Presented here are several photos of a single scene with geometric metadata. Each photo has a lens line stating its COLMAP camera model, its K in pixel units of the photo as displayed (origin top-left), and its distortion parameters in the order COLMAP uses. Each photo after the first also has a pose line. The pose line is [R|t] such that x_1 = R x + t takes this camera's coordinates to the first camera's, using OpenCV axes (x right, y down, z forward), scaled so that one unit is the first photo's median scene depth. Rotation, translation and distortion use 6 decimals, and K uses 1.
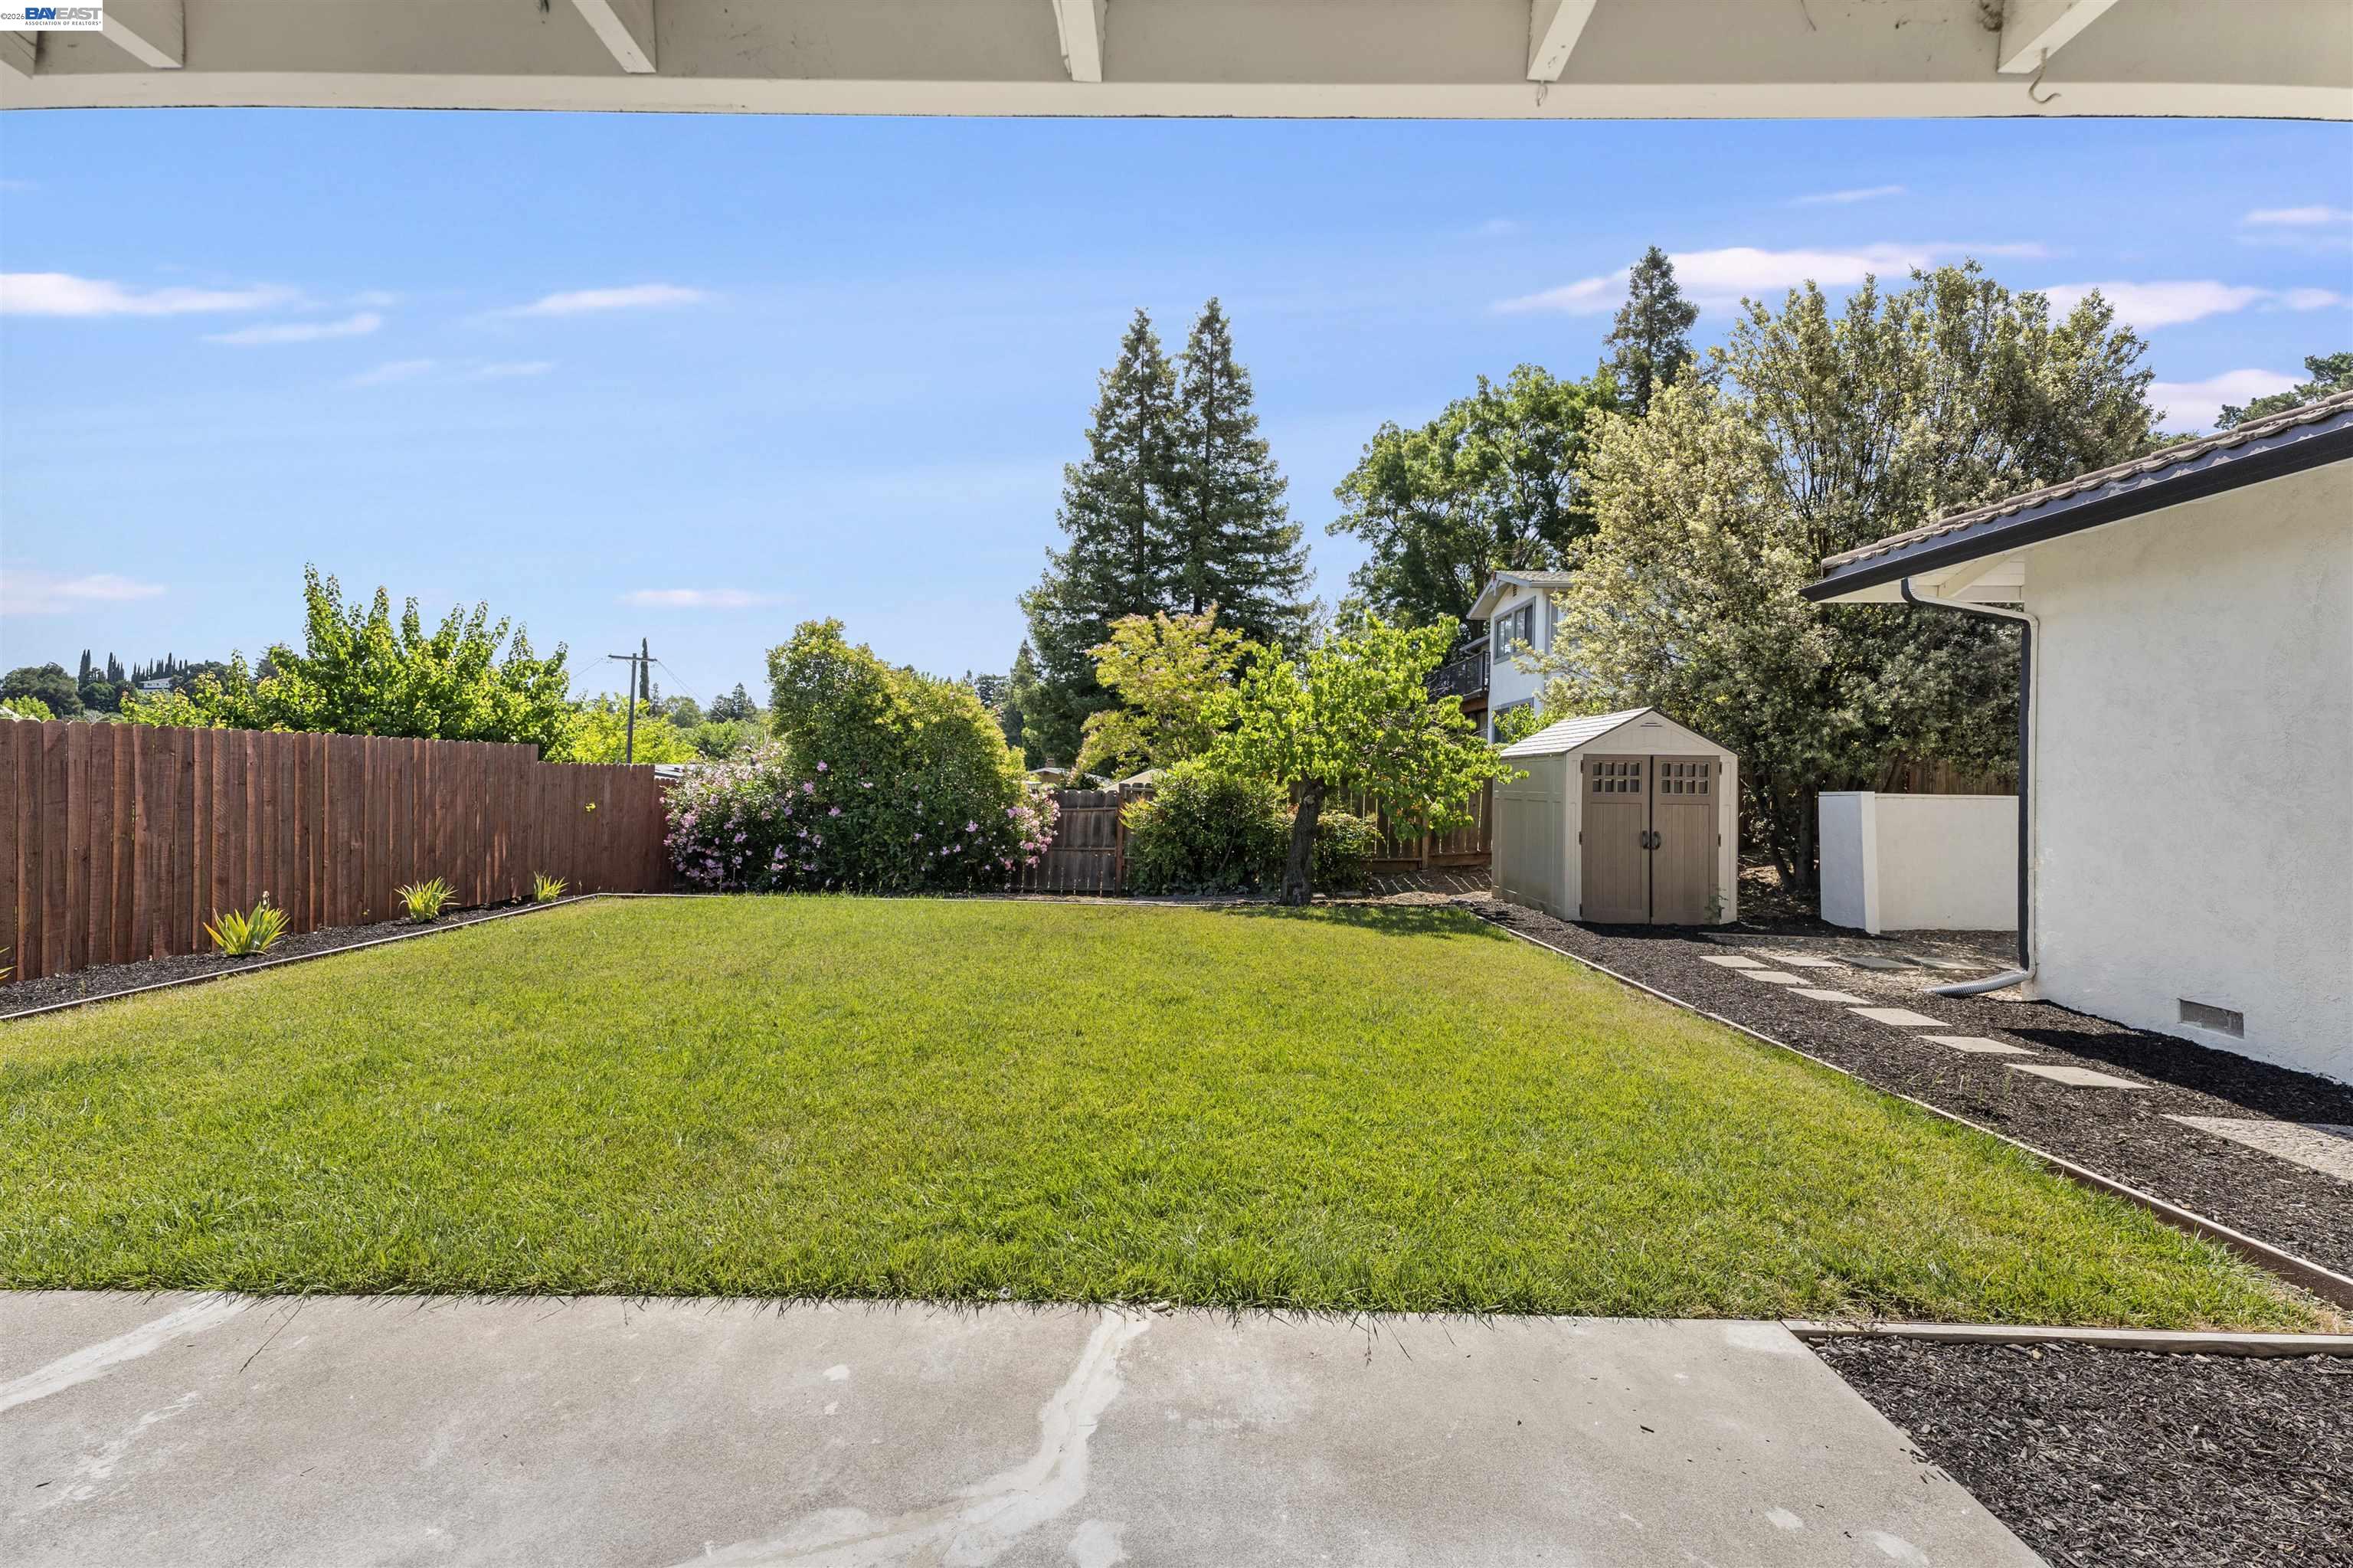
lens RADIAL K [[955.0, 0, 1161.9], [0, 955.0, 786.3], [0, 0, 1]] dist [-0.000349, 0.000069]
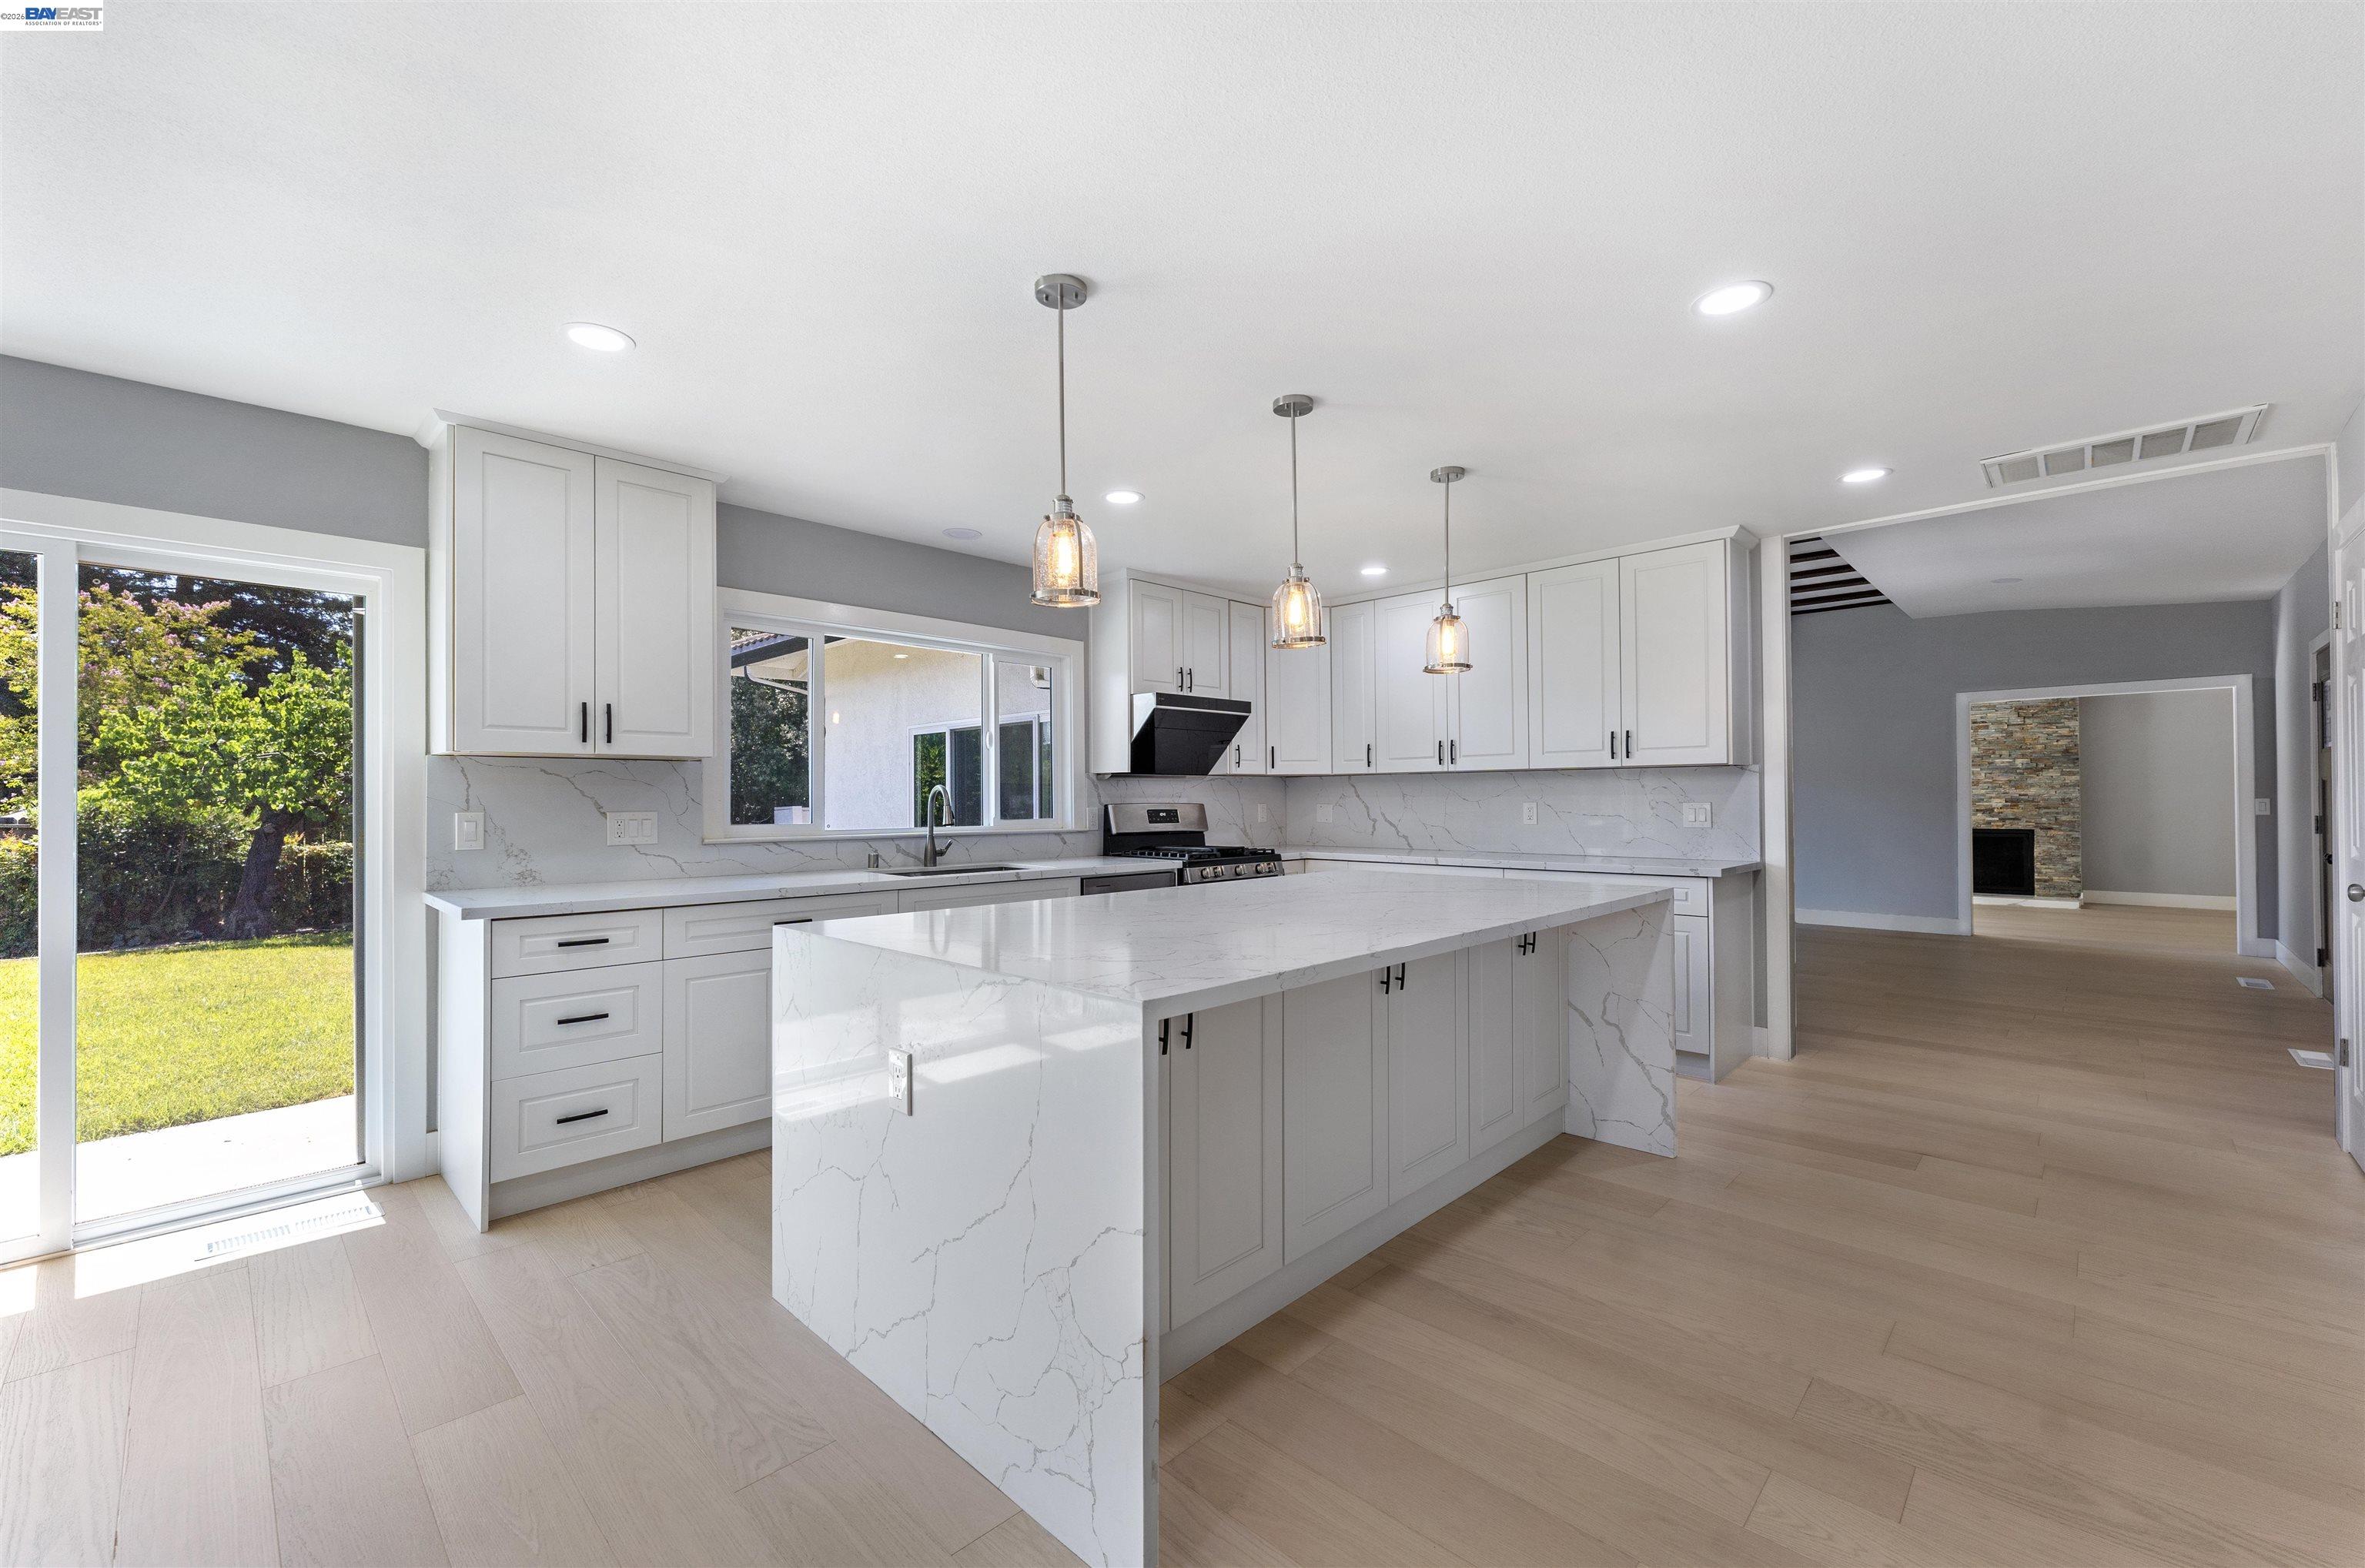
lens RADIAL K [[957.6, 0, 1180.6], [0, 957.6, 792.0], [0, 0, 1]] dist [-0.002309, 0.000056]
pose [[0.680973, -0.013616, 0.732182, 0.083586], [0.023474, 0.999719, -0.003241, 0.002325], [-0.731932, 0.019394, 0.681101, -0.357207]]
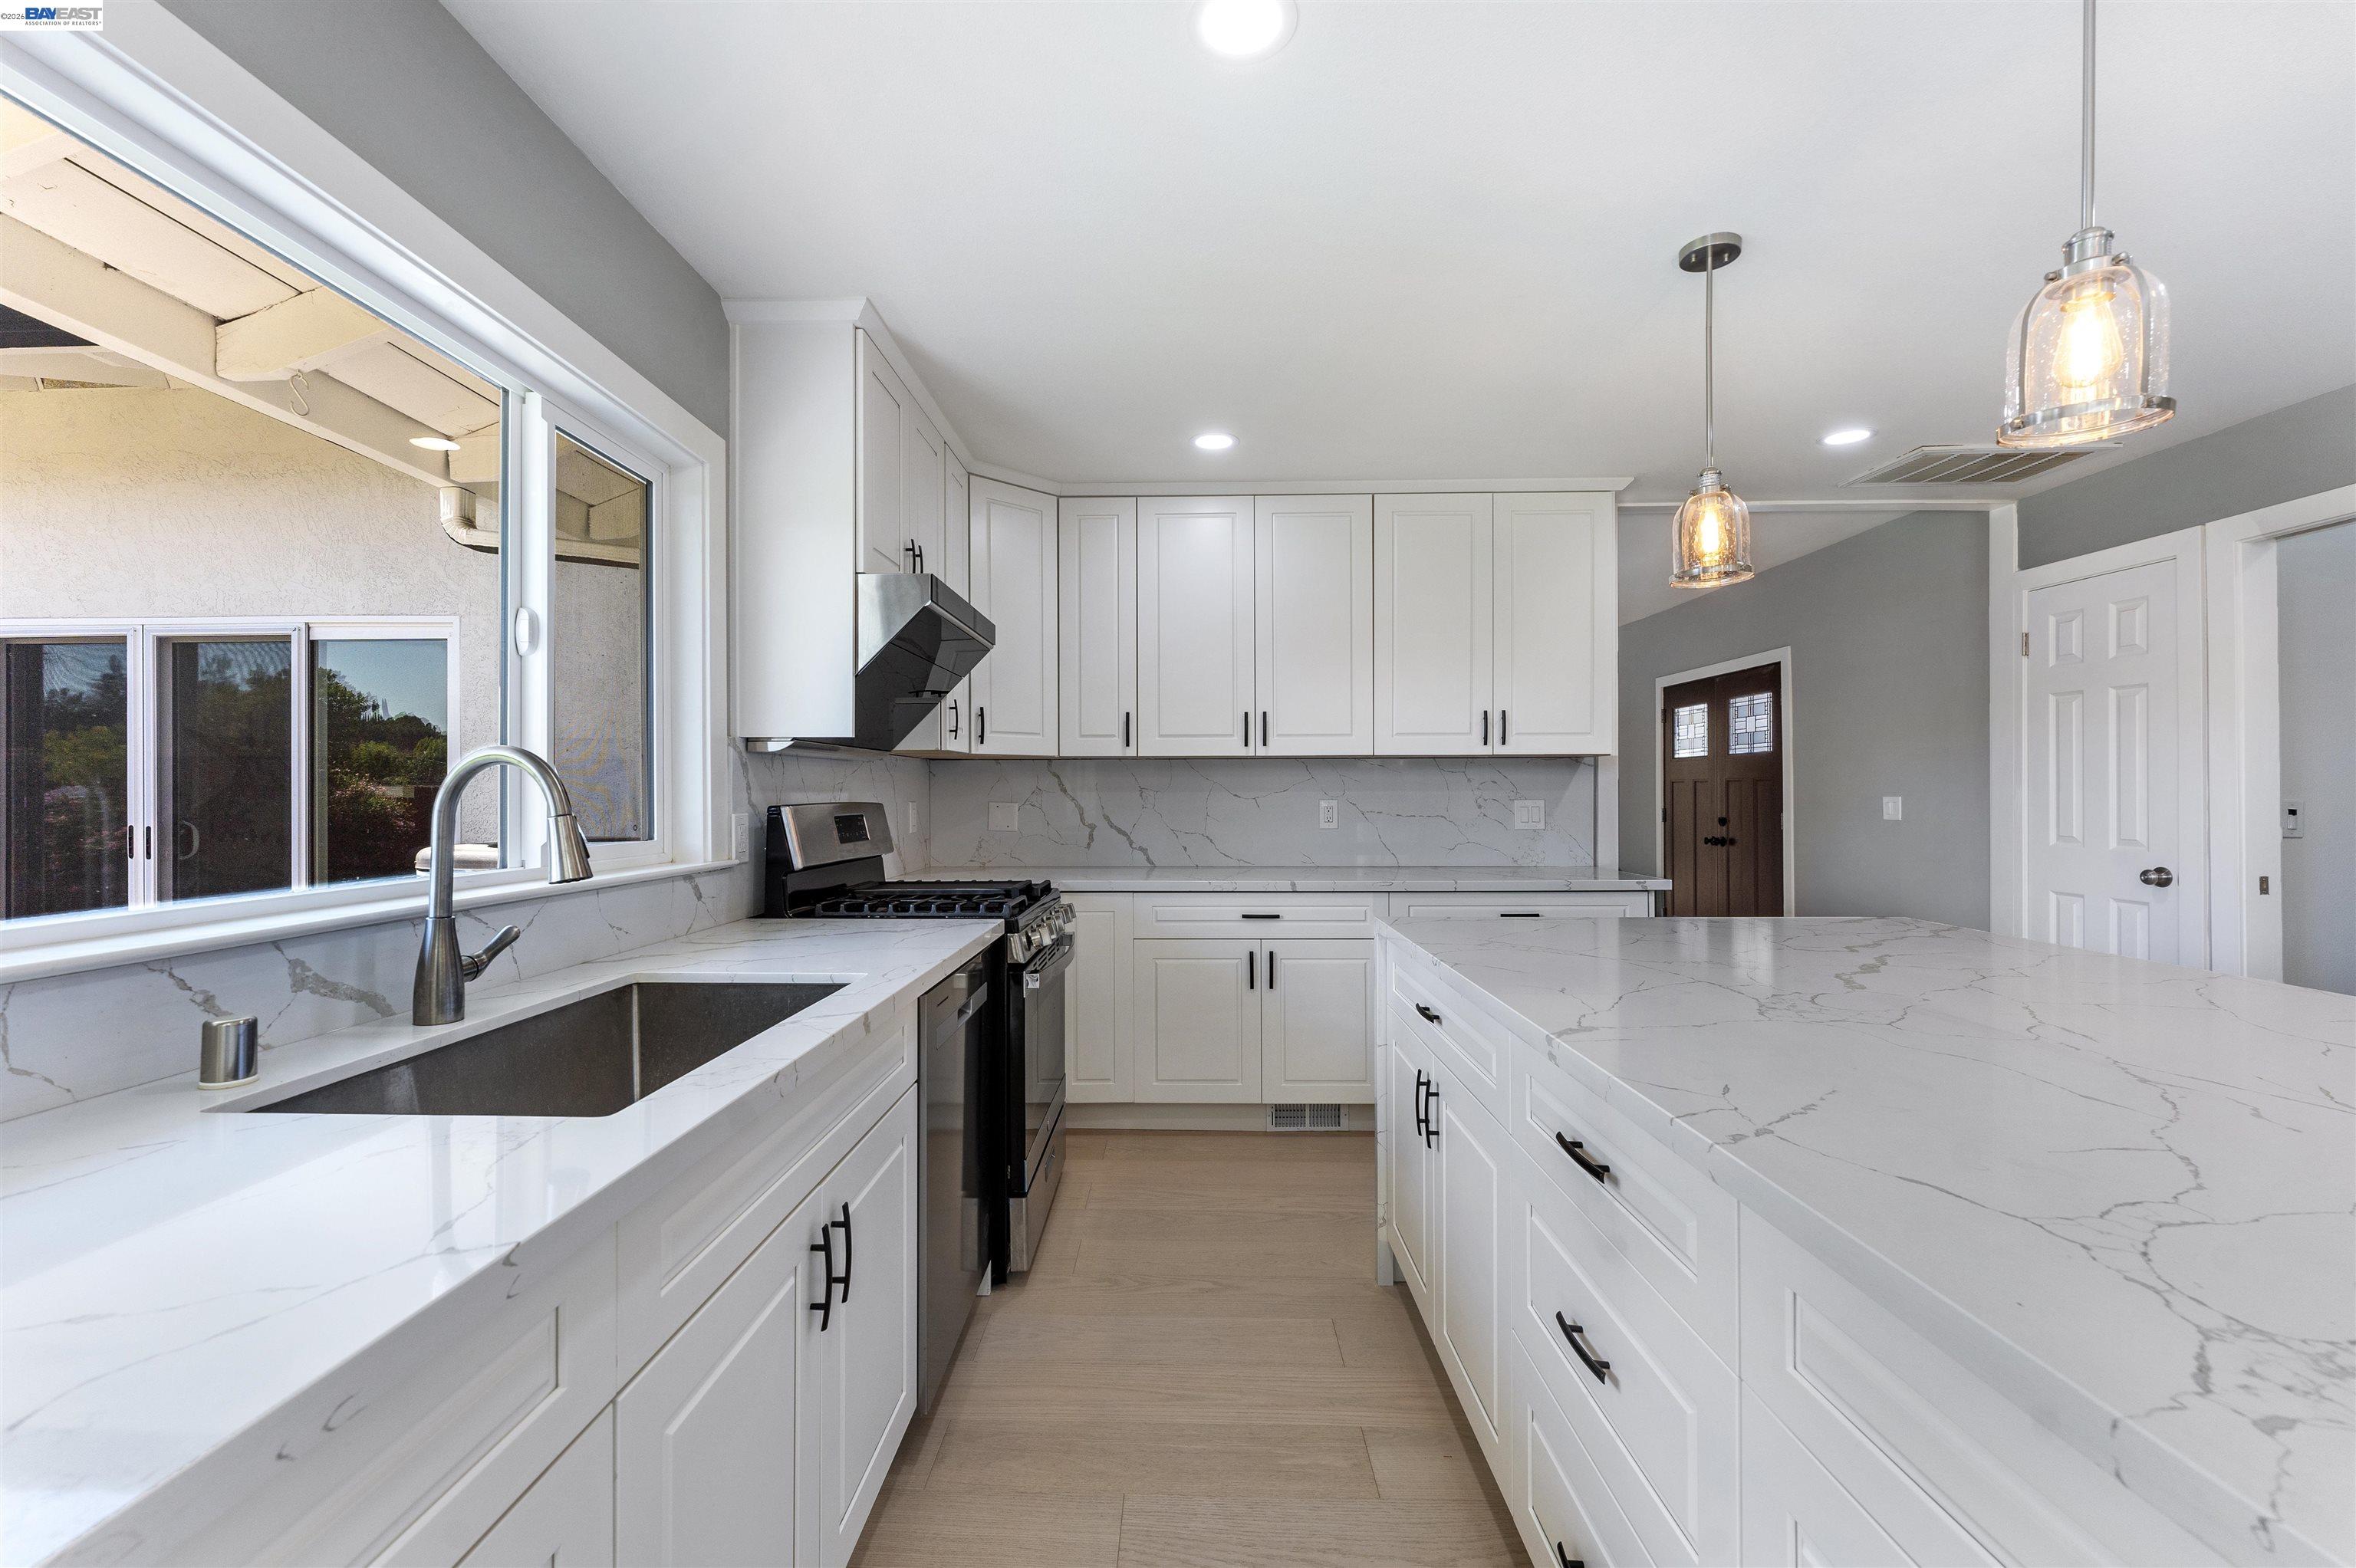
lens RADIAL K [[956.1, 0, 1163.3], [0, 956.1, 786.3], [0, 0, 1]] dist [-0.000349, 0.000069]
pose [[0.009085, -0.008539, 0.999922, 0.189676], [0.012499, 0.999886, 0.008425, 0.001053], [-0.999881, 0.012422, 0.009191, -0.094443]]
